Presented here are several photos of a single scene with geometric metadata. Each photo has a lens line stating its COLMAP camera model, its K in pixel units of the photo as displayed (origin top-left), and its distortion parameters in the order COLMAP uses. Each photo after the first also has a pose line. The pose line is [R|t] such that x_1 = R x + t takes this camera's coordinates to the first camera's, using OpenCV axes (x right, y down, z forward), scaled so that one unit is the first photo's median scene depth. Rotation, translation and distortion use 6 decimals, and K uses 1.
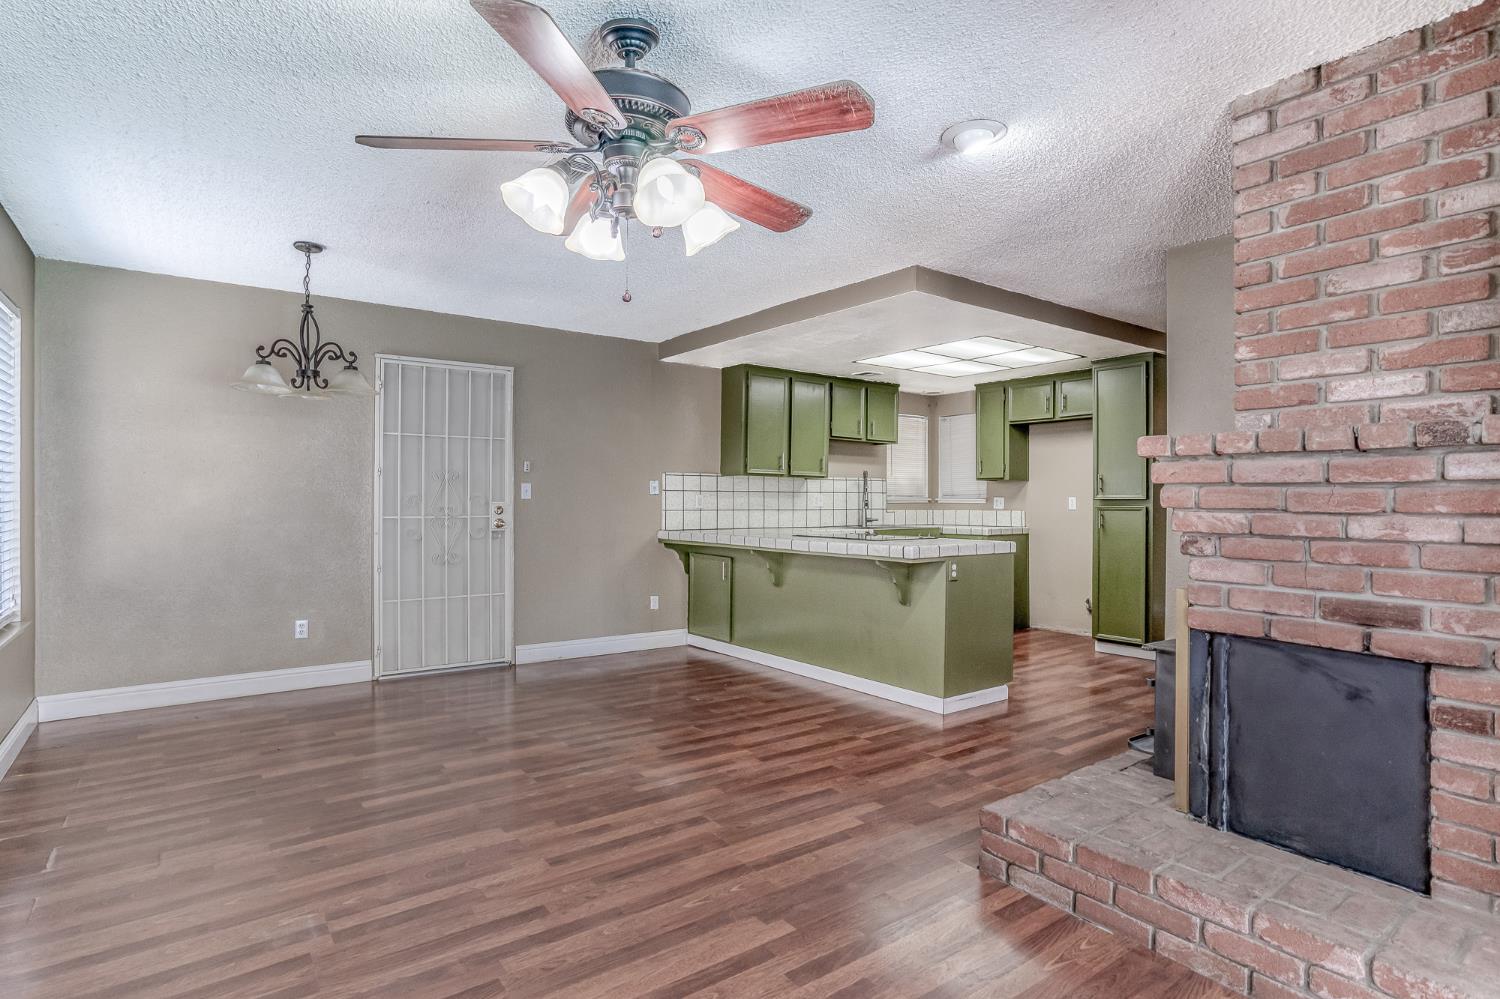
lens RADIAL K [[753.3, 0, 805.4], [0, 753.3, 501.1], [0, 0, 1]] dist [-0.018617, 0.000702]
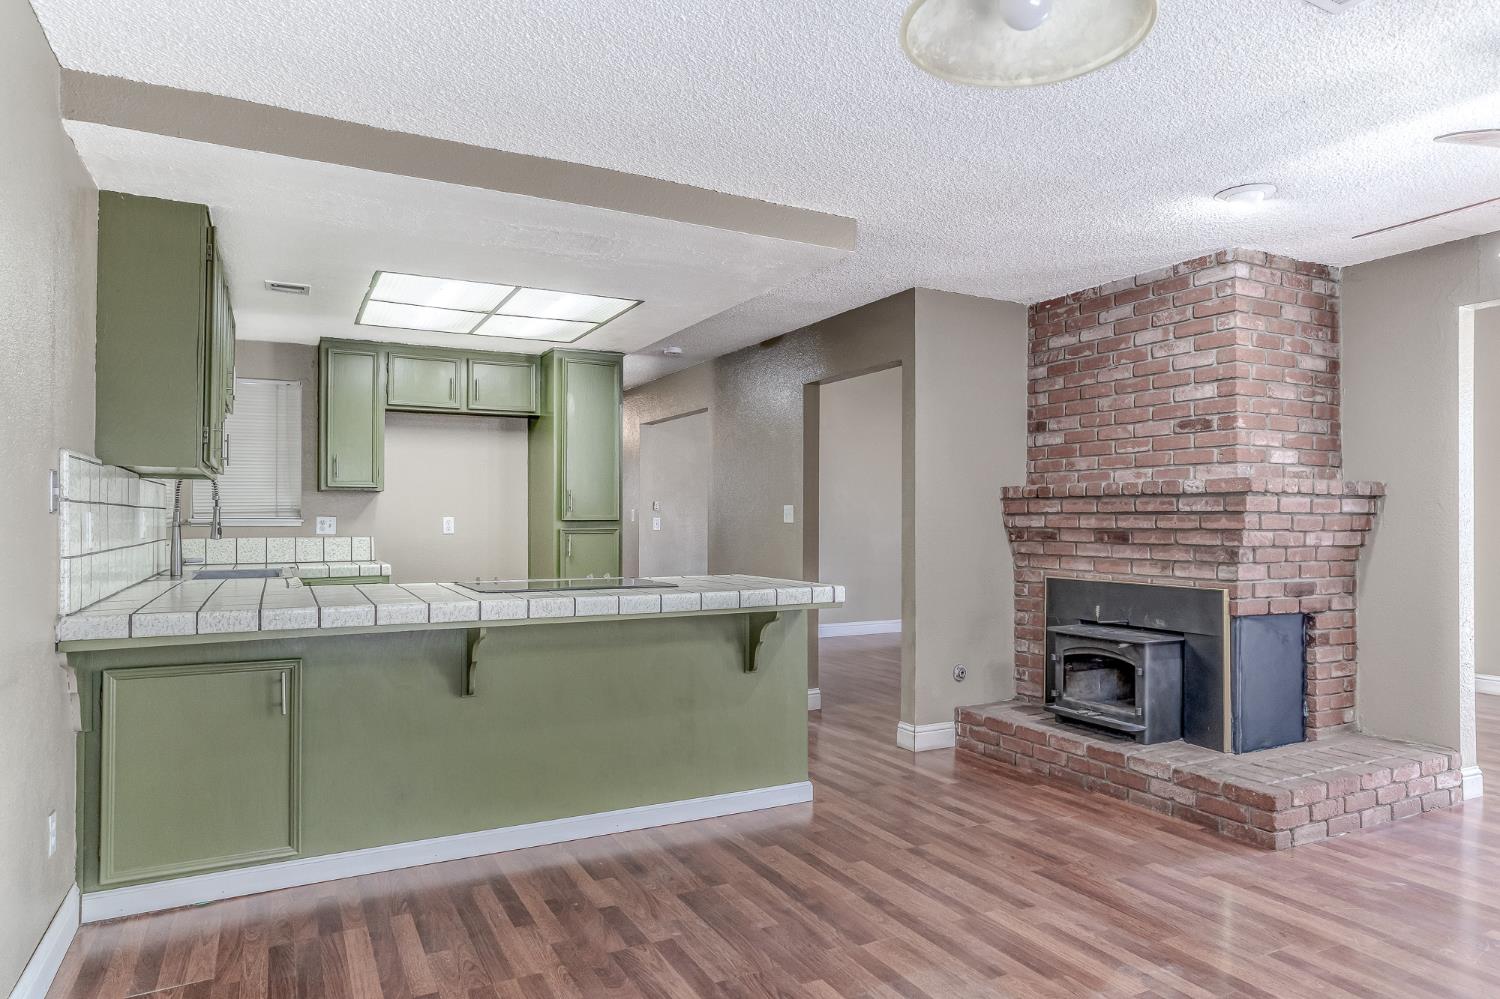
lens RADIAL K [[893.7, 0, 750.0], [0, 893.7, 499.5], [0, 0, 1]] dist [-0.002951, -0.000551]
pose [[0.217300, 0.020153, 0.975897, -0.866138], [0.000401, 0.999785, -0.020736, -0.007815], [-0.976105, 0.004897, 0.217245, 1.015015]]
